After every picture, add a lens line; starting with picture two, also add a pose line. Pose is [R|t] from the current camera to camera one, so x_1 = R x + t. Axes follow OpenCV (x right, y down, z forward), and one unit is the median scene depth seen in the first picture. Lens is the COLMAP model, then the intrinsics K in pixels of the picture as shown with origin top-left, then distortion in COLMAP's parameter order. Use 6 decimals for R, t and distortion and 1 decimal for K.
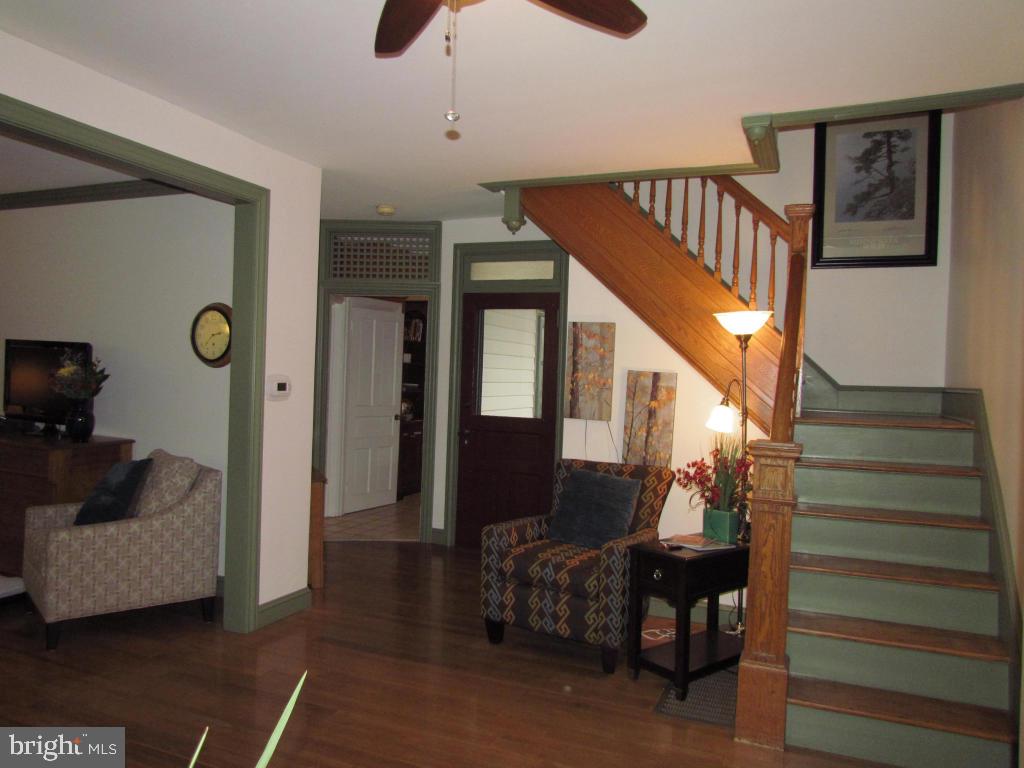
lens RADIAL K [[730.1, 0, 510.8], [0, 730.1, 384.3], [0, 0, 1]] dist [-0.013267, -0.005275]
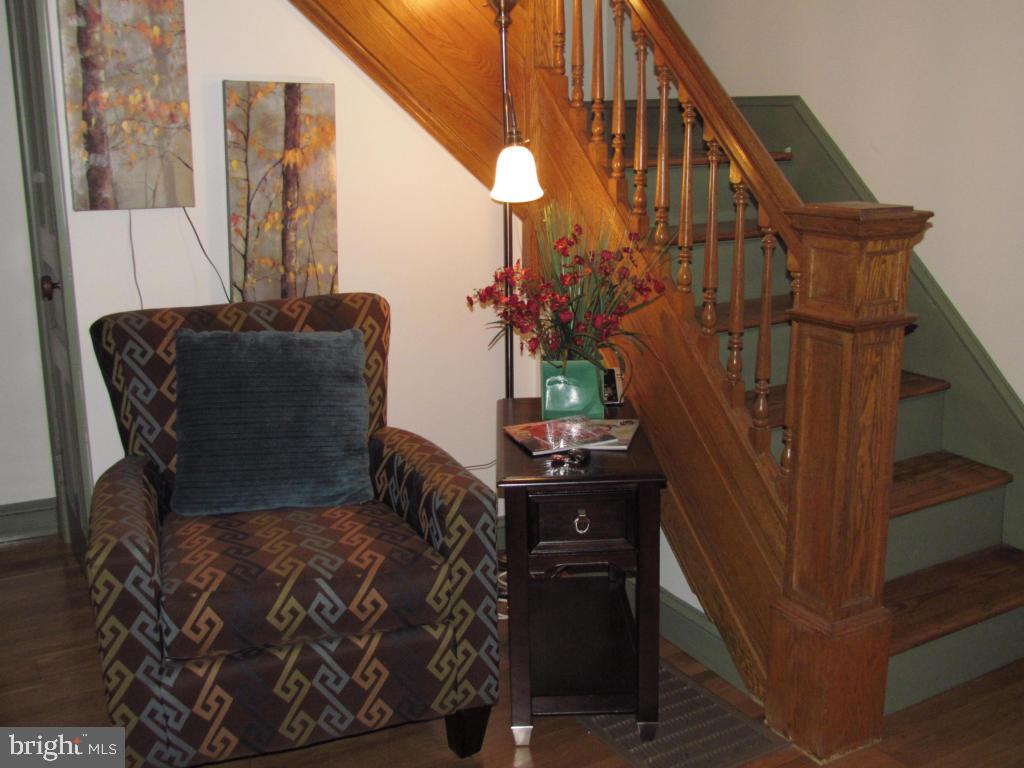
lens RADIAL K [[1099.3, 0, 511.8], [0, 1099.3, 379.3], [0, 0, 1]] dist [-0.050744, 0.000000]
pose [[0.611116, -0.224979, 0.758895, -0.256949], [0.041802, 0.966592, 0.252890, -0.004833], [-0.790437, -0.122822, 0.600104, 0.478413]]
